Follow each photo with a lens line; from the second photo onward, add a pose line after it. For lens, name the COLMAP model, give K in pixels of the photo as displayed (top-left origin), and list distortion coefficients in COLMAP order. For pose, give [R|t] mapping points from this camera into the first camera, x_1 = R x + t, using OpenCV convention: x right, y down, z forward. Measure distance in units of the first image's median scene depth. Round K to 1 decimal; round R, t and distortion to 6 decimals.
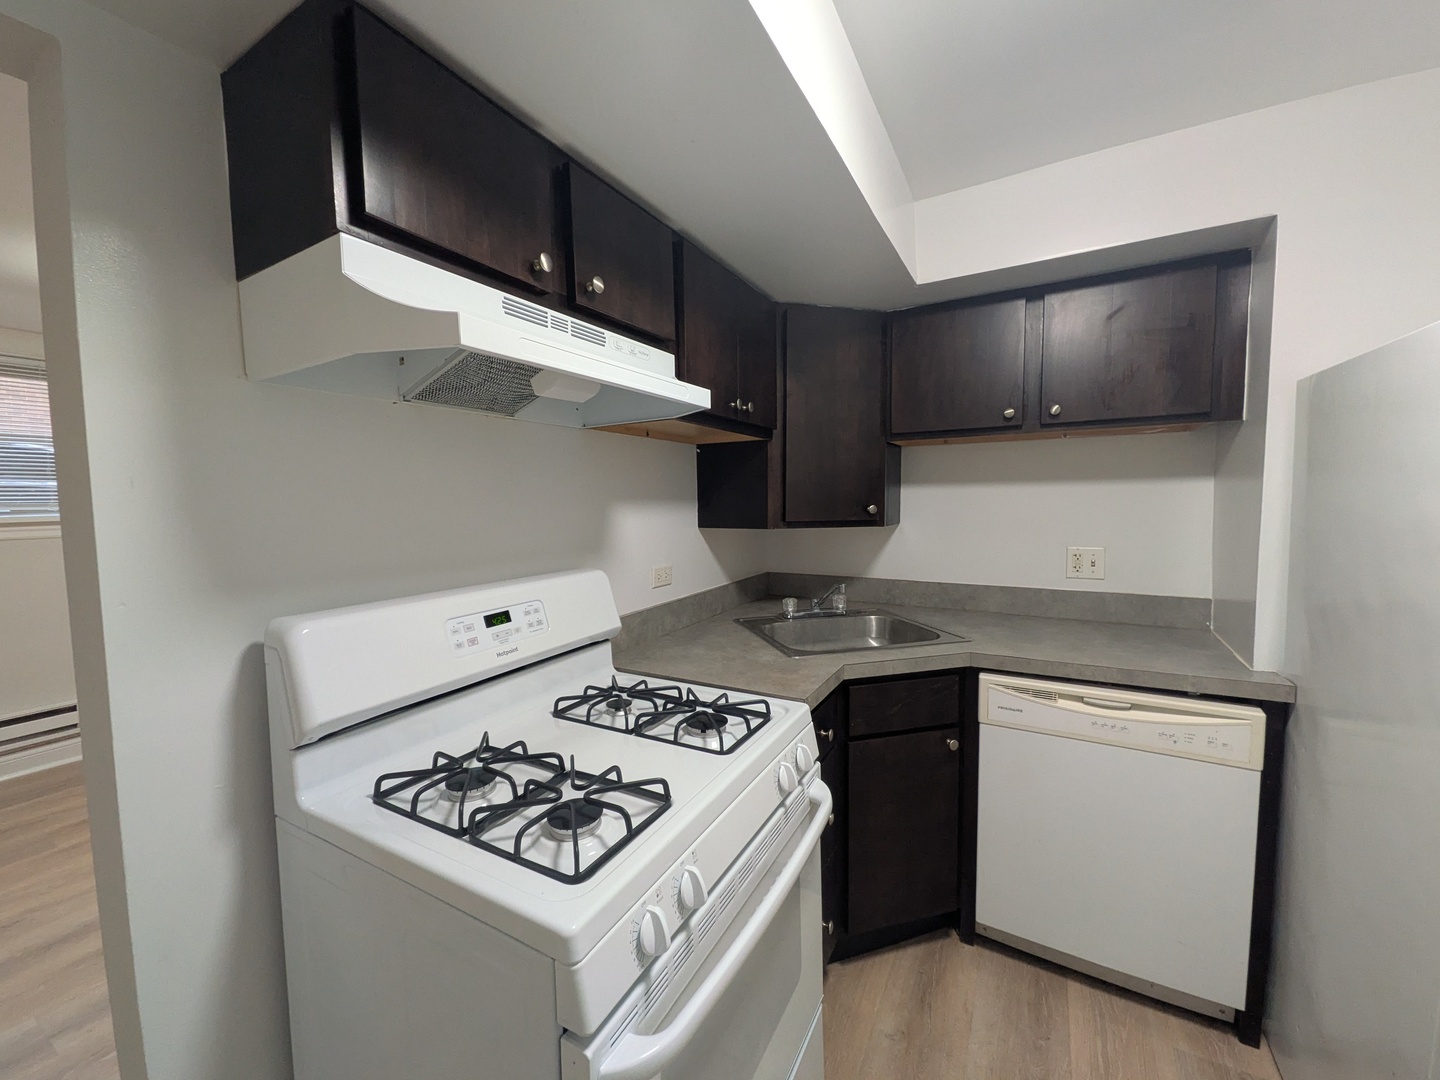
lens RADIAL K [[565.7, 0, 713.1], [0, 565.7, 539.1], [0, 0, 1]] dist [0.018134, -0.006768]
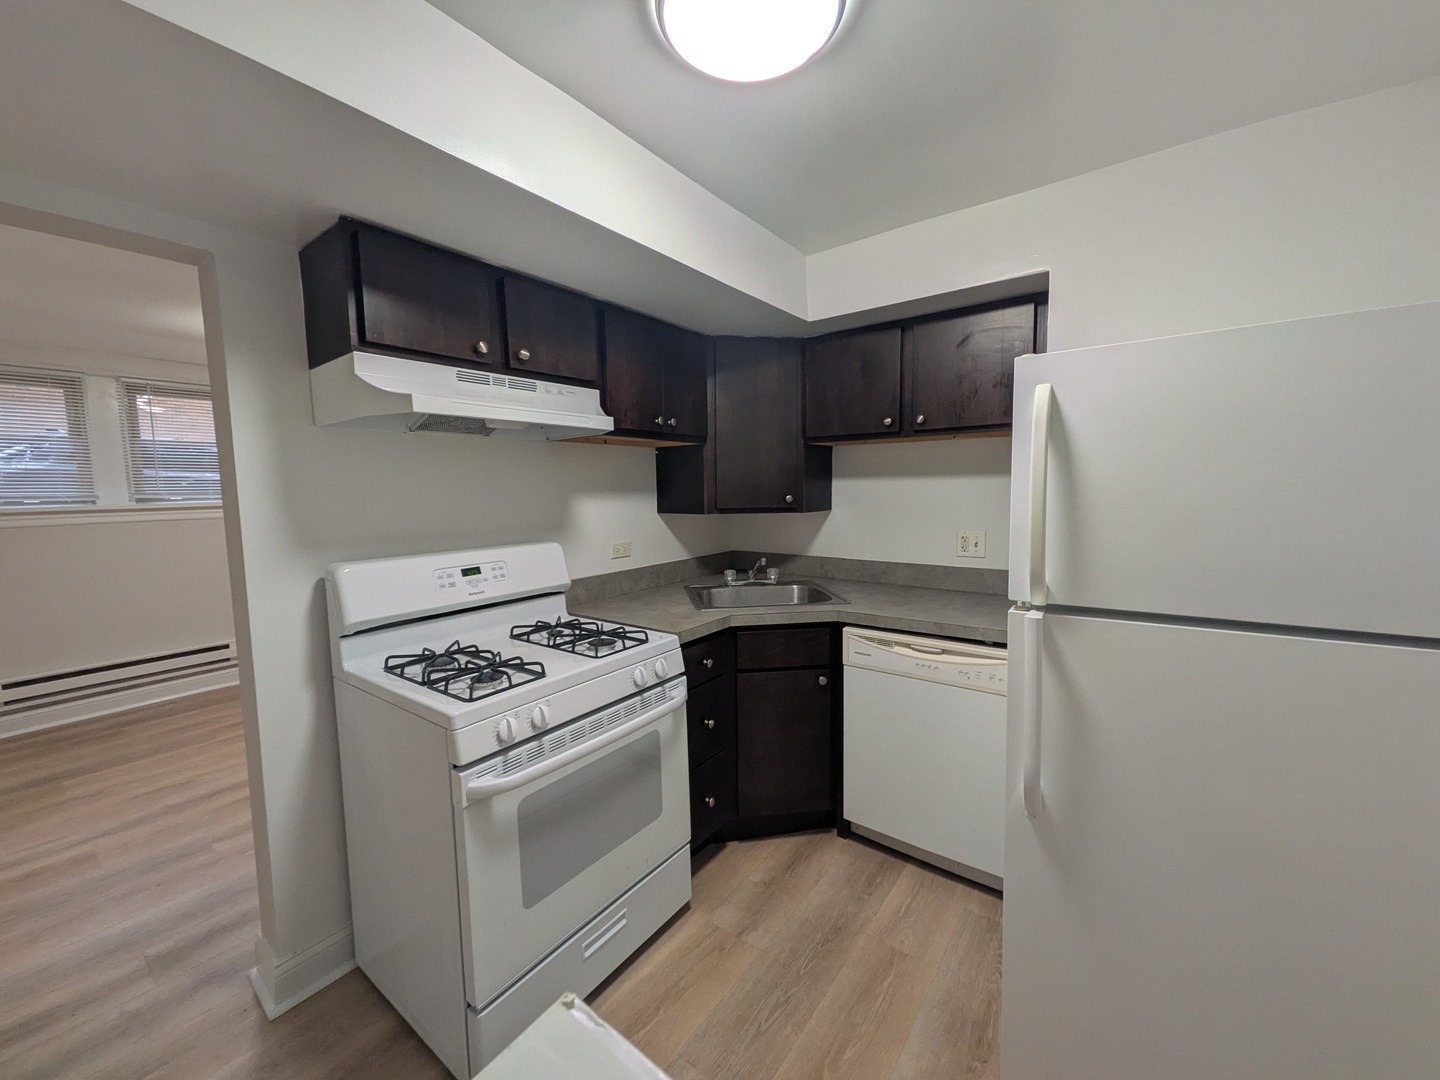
lens RADIAL K [[565.7, 0, 715.6], [0, 565.7, 540.8], [0, 0, 1]] dist [0.018134, -0.006768]
pose [[0.990587, 0.010629, -0.136470, 0.374175], [-0.007096, 0.999628, 0.026350, 0.009335], [0.136700, -0.025134, 0.990294, -0.331739]]
